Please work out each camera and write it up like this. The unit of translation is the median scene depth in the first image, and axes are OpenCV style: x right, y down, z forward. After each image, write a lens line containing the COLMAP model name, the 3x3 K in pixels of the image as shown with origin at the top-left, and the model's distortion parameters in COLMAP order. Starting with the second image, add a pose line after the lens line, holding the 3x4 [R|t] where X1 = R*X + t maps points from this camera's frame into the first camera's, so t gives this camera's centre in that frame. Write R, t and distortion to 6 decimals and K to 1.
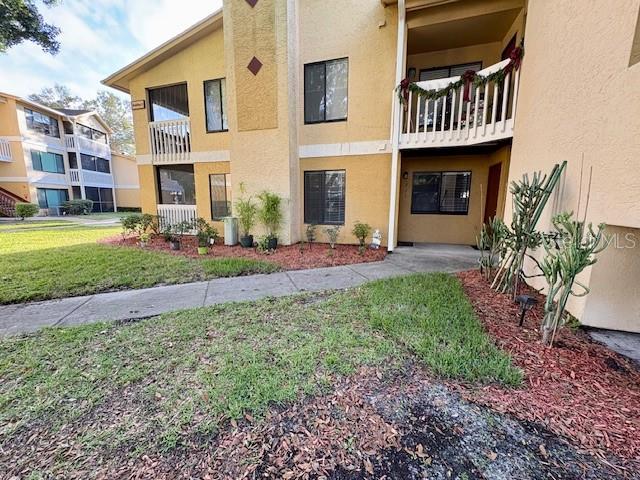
lens RADIAL K [[255.9, 0, 318.3], [0, 255.9, 237.5], [0, 0, 1]] dist [-0.002559, -0.000158]
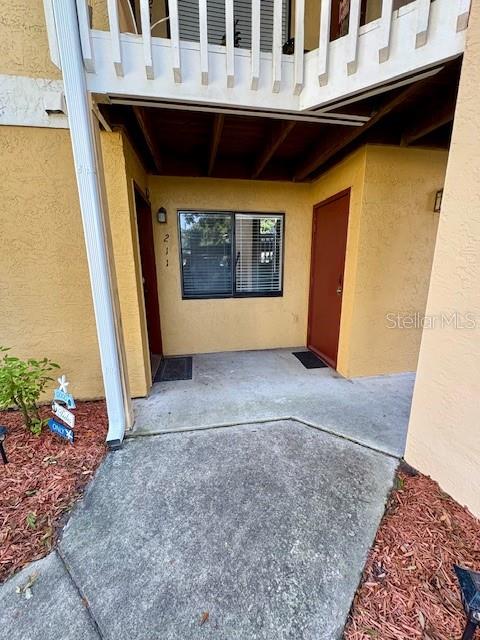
lens RADIAL K [[255.9, 0, 240.4], [0, 255.9, 320.3], [0, 0, 1]] dist [-0.002559, -0.000158]
pose [[0.883243, -0.114490, 0.454725, 0.289183], [0.080994, 0.992409, 0.092546, -0.111184], [-0.461868, -0.044911, 0.885811, 0.640842]]
